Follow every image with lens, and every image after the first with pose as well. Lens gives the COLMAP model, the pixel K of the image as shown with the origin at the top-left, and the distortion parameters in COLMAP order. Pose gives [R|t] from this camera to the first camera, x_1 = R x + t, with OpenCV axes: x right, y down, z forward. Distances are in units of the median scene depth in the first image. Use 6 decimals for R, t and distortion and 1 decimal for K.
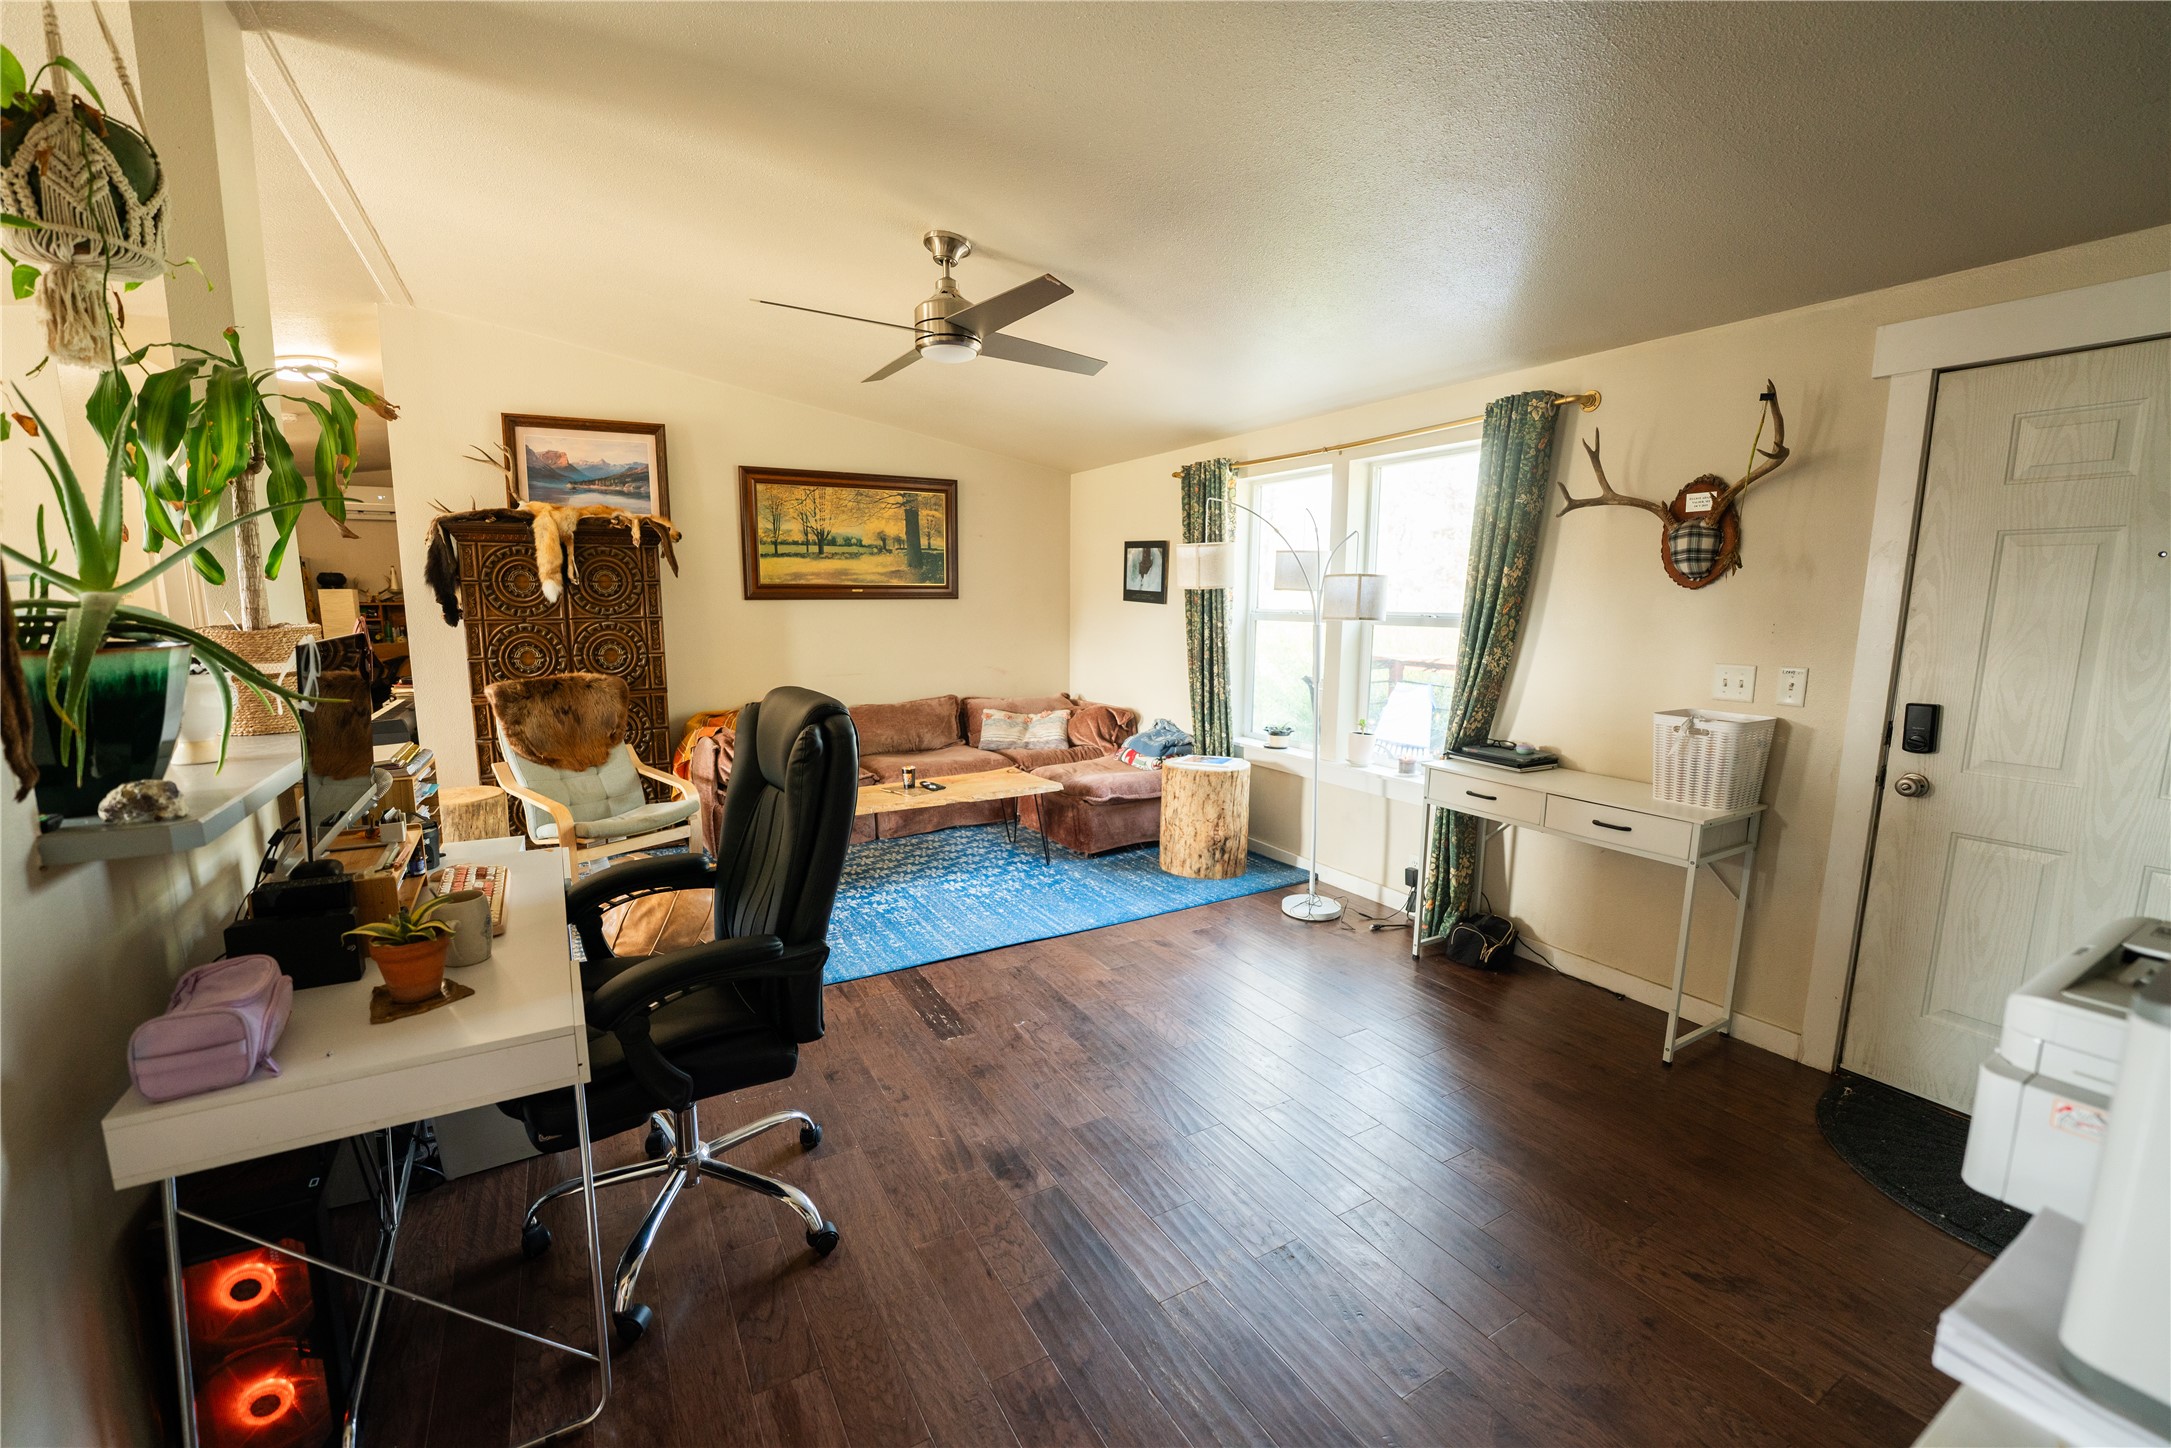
lens RADIAL K [[873.7, 0, 1069.0], [0, 873.7, 727.2], [0, 0, 1]] dist [-0.025050, 0.000334]
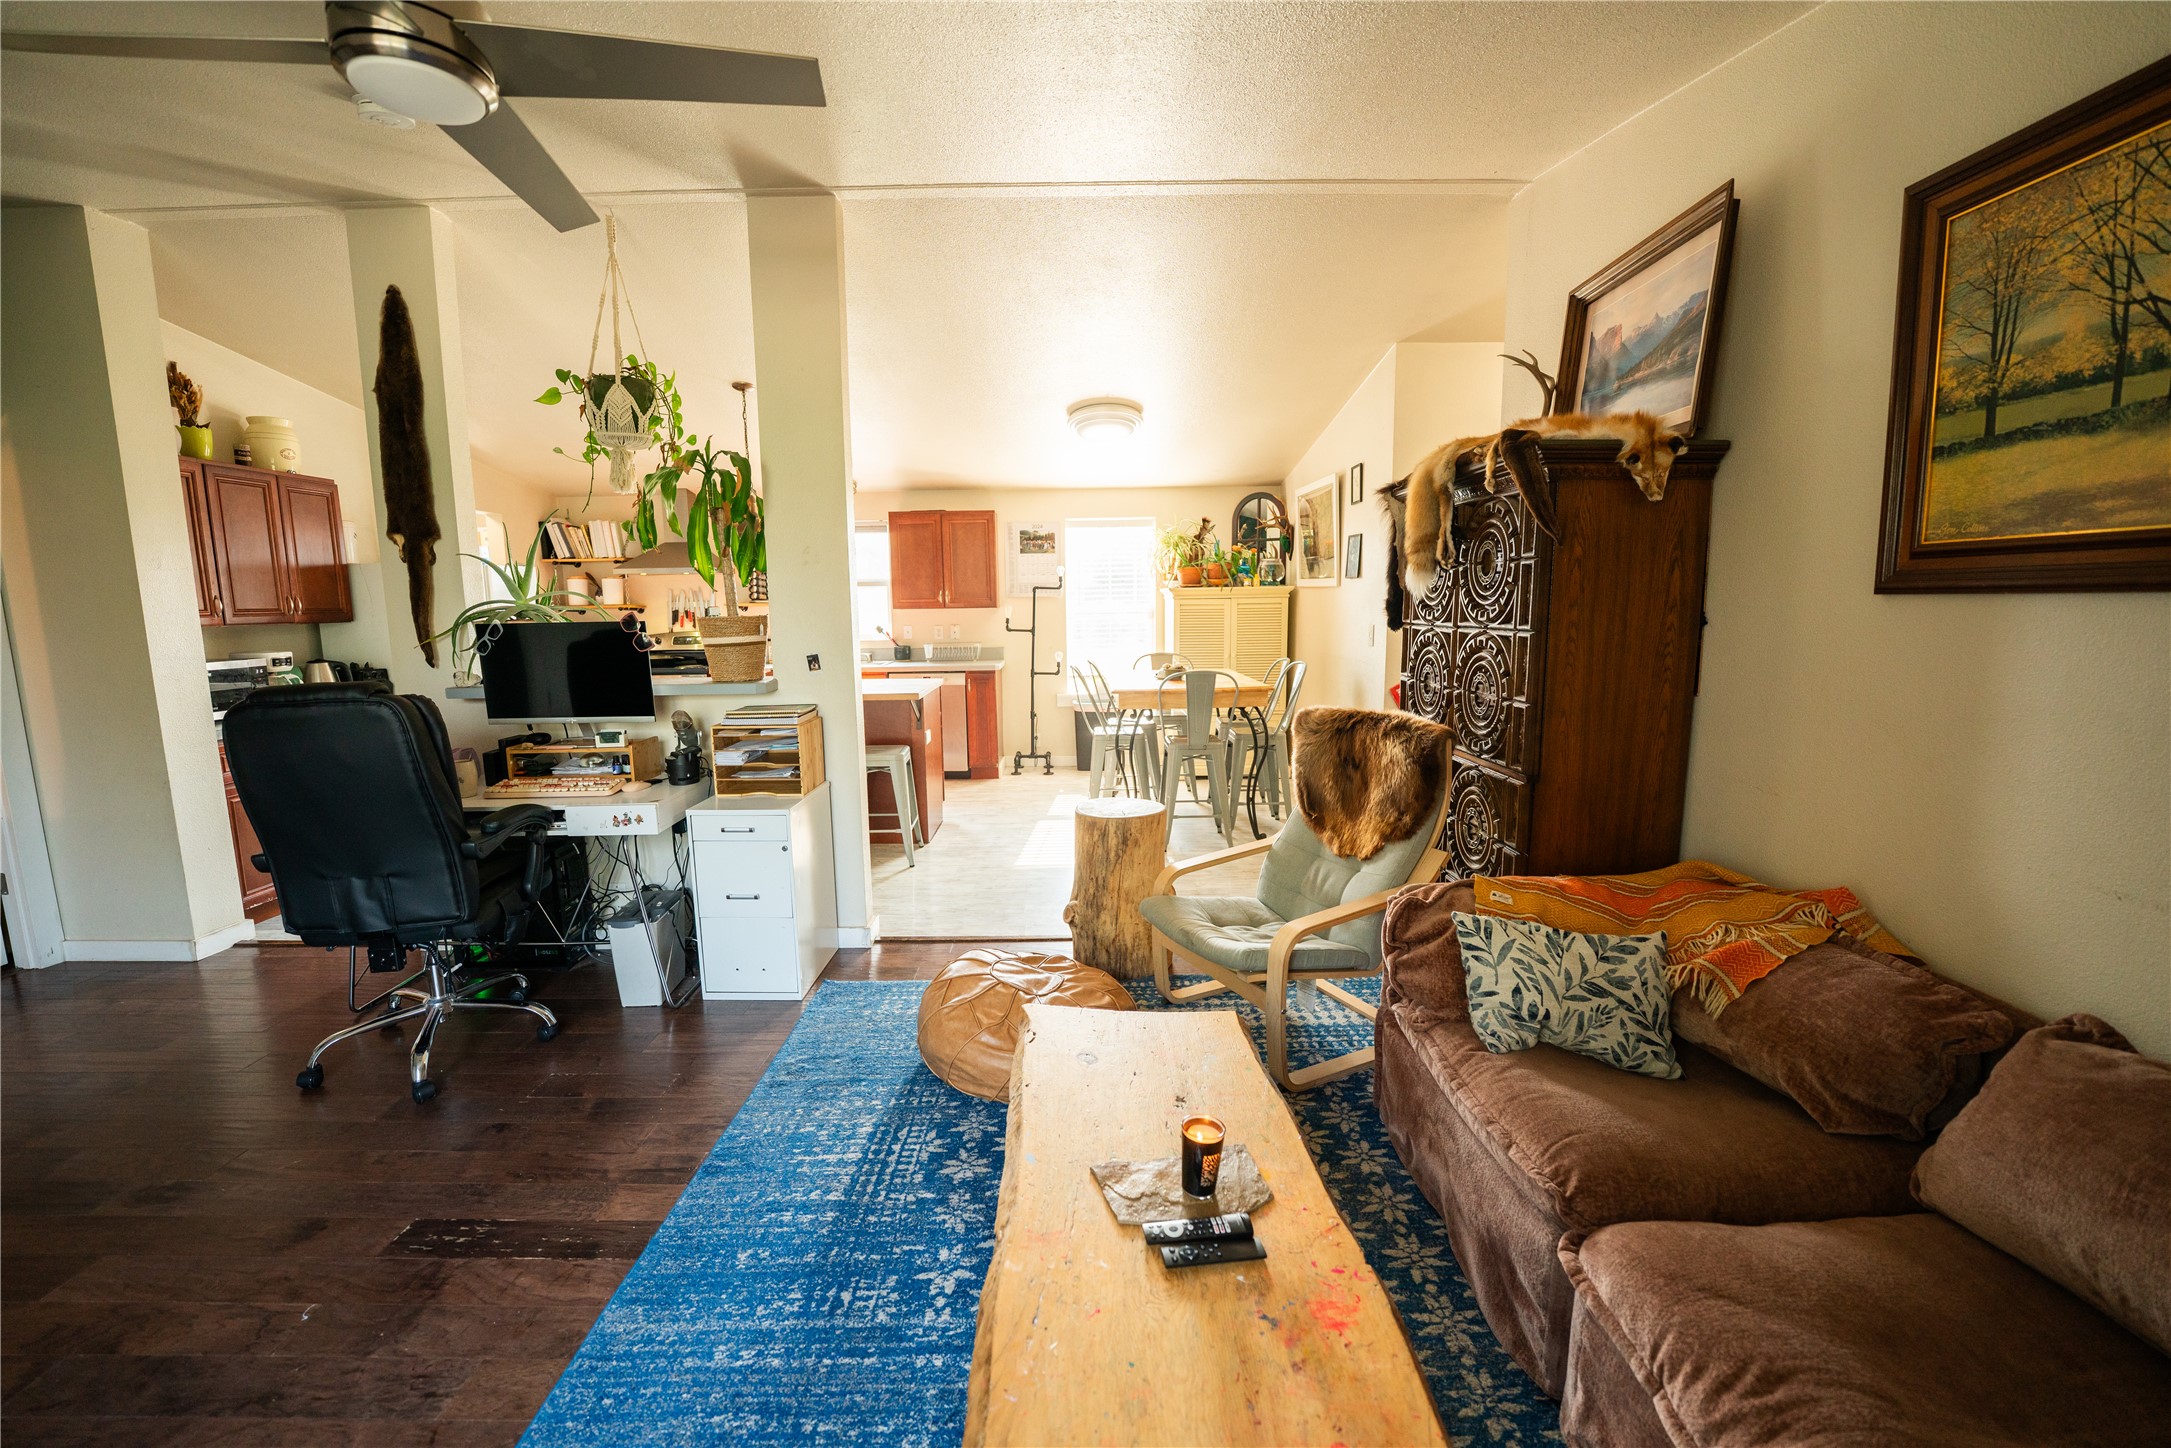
lens RADIAL K [[883.9, 0, 1074.4], [0, 883.9, 726.9], [0, 0, 1]] dist [-0.033369, 0.005018]
pose [[-0.487090, 0.126389, -0.864158, 0.081879], [-0.120008, 0.970401, 0.209572, -0.135469], [0.865067, 0.205787, -0.457505, 0.940775]]
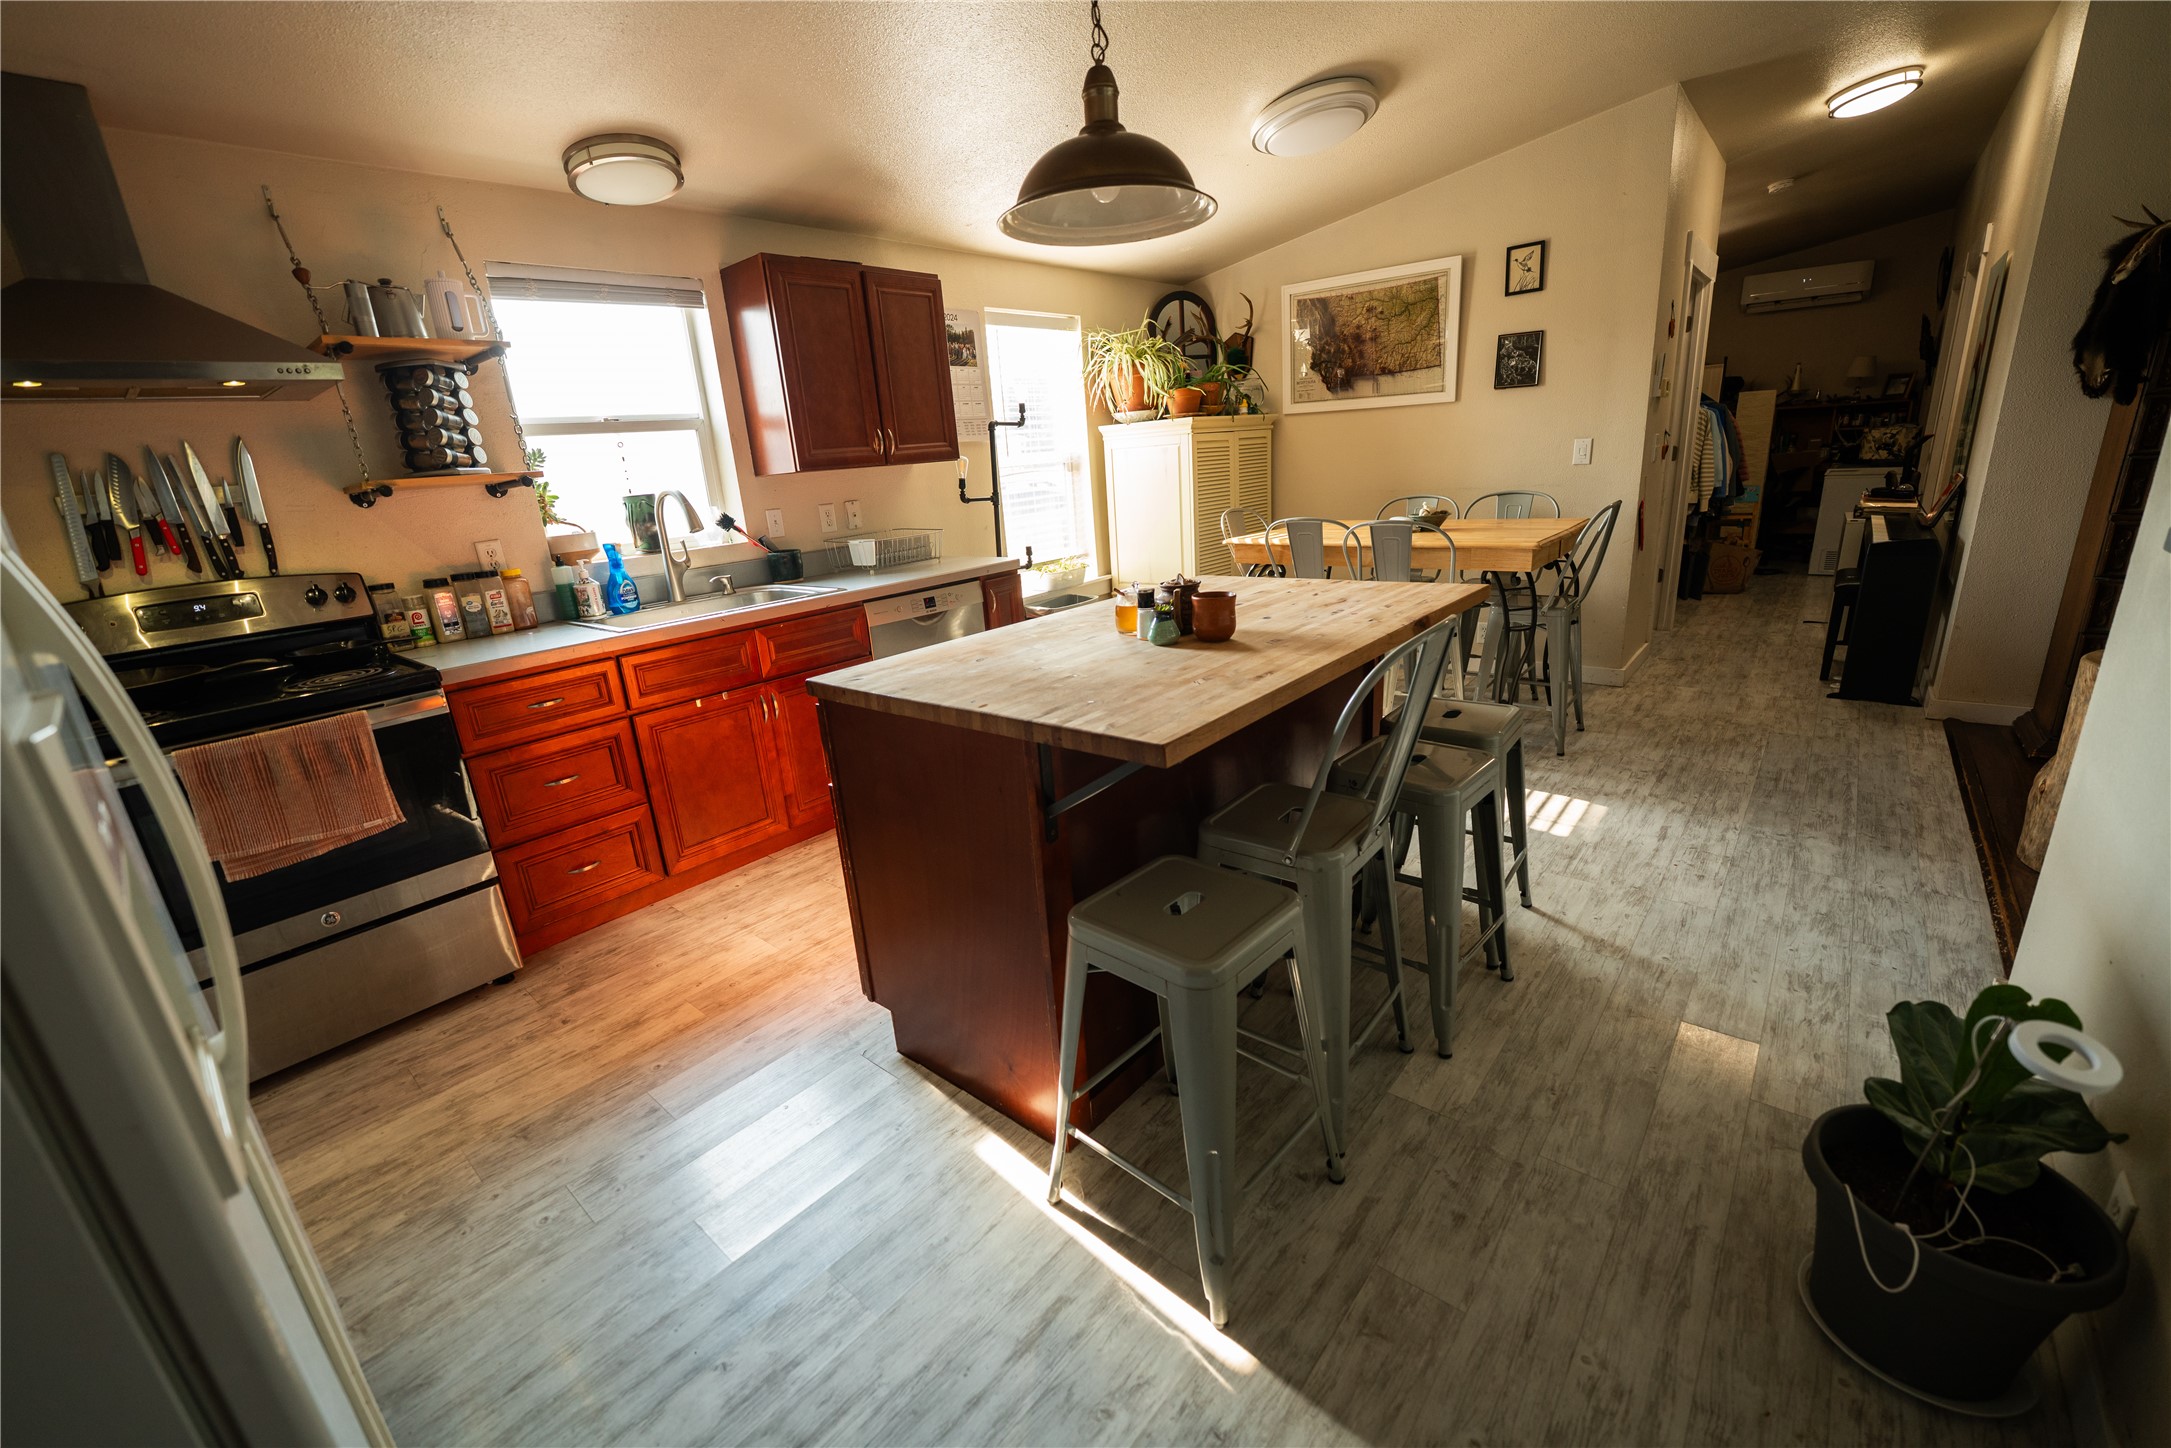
lens RADIAL K [[890.8, 0, 1081.1], [0, 890.8, 724.0], [0, 0, 1]] dist [-0.025093, 0.000449]
pose [[0.350877, 0.245235, -0.903739, -0.272432], [-0.069190, 0.969251, 0.236149, 0.019513], [0.933862, -0.020330, 0.357056, -0.010184]]
